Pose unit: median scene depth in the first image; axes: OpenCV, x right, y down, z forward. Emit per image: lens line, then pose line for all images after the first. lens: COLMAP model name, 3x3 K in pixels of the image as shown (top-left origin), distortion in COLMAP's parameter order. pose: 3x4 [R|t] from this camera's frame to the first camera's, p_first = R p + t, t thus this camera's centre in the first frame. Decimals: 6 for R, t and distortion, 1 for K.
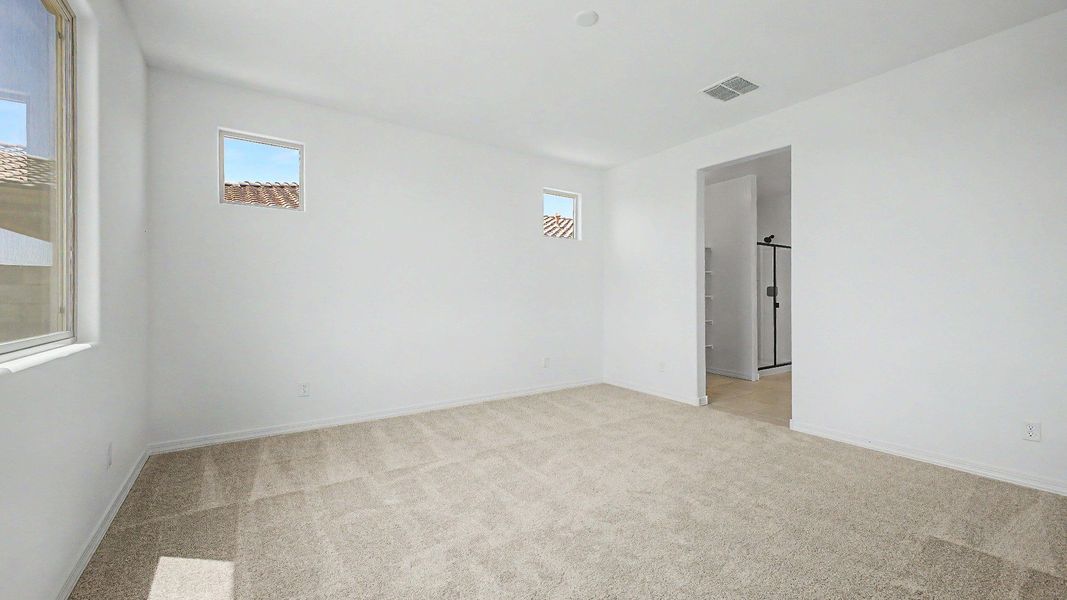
lens RADIAL K [[422.1, 0, 535.1], [0, 422.1, 296.8], [0, 0, 1]] dist [0.008969, -0.002419]
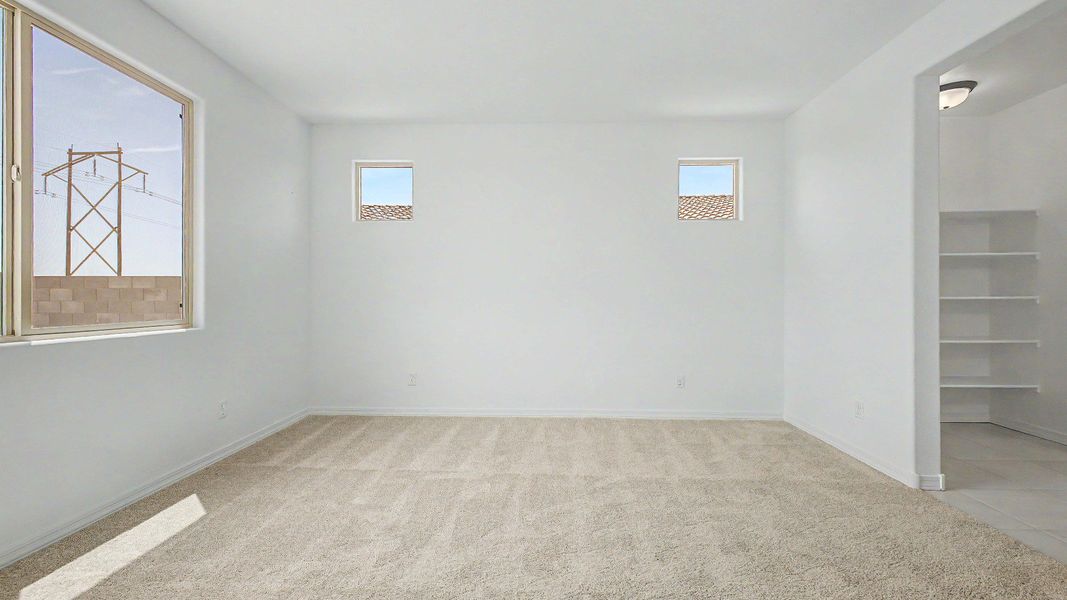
lens RADIAL K [[422.1, 0, 533.3], [0, 422.1, 300.2], [0, 0, 1]] dist [0.008969, -0.002419]
pose [[0.805465, 0.002586, -0.592638, 0.401216], [-0.000856, 0.999995, 0.003201, 0.004188], [0.592643, -0.002071, 0.805462, 0.303590]]
